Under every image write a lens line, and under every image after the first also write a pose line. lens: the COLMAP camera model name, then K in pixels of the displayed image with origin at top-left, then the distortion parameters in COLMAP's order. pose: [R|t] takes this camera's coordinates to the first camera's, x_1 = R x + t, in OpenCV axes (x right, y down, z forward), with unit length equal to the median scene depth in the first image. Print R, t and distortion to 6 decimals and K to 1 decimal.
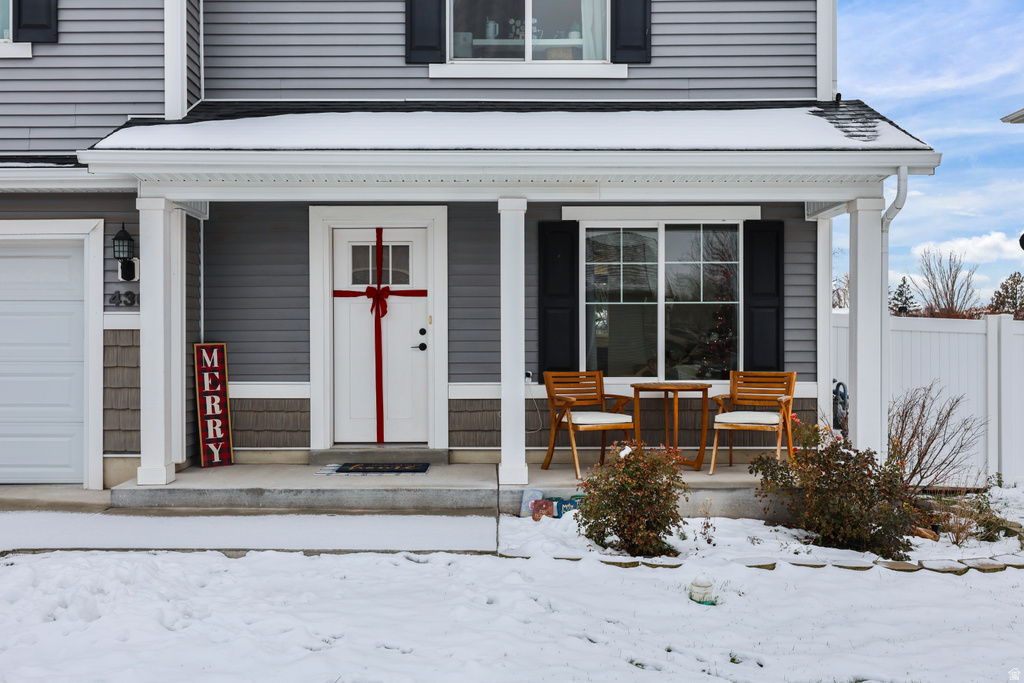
lens RADIAL K [[1664.2, 0, 512.1], [0, 1664.2, 309.1], [0, 0, 1]] dist [-0.013612, -0.005755]
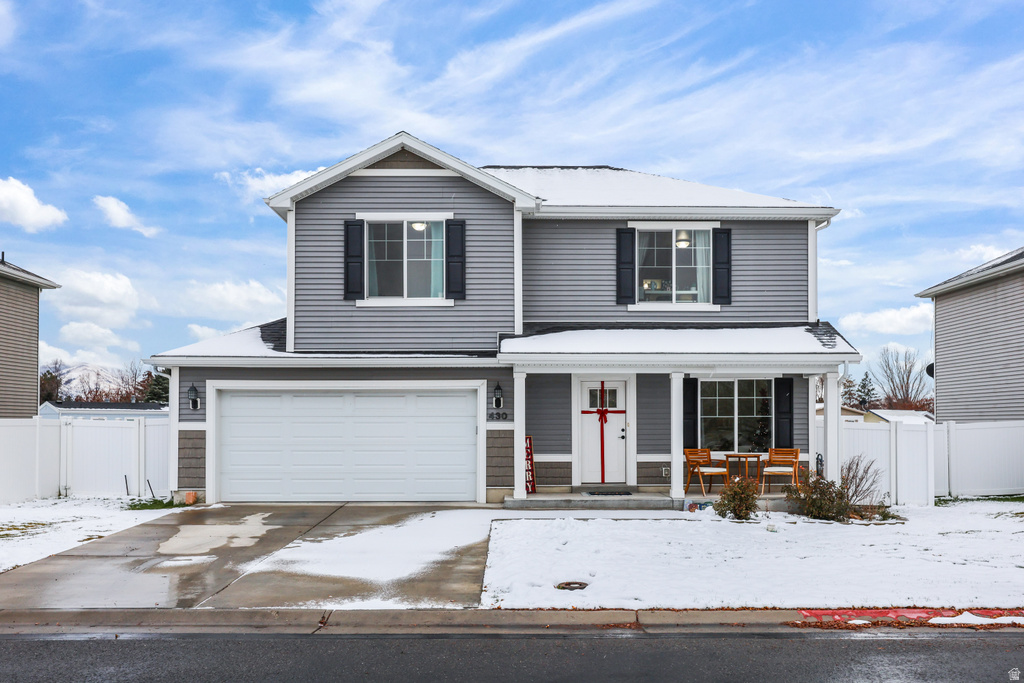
lens RADIAL K [[1802.4, 0, 512.0], [0, 1802.4, 341.5], [0, 0, 1]] dist [-0.048389, -0.011861]
pose [[0.999499, 0.000743, 0.031640, -0.274594], [0.000083, 0.999660, -0.026090, -0.040324], [-0.031648, 0.026080, 0.999159, -1.318593]]
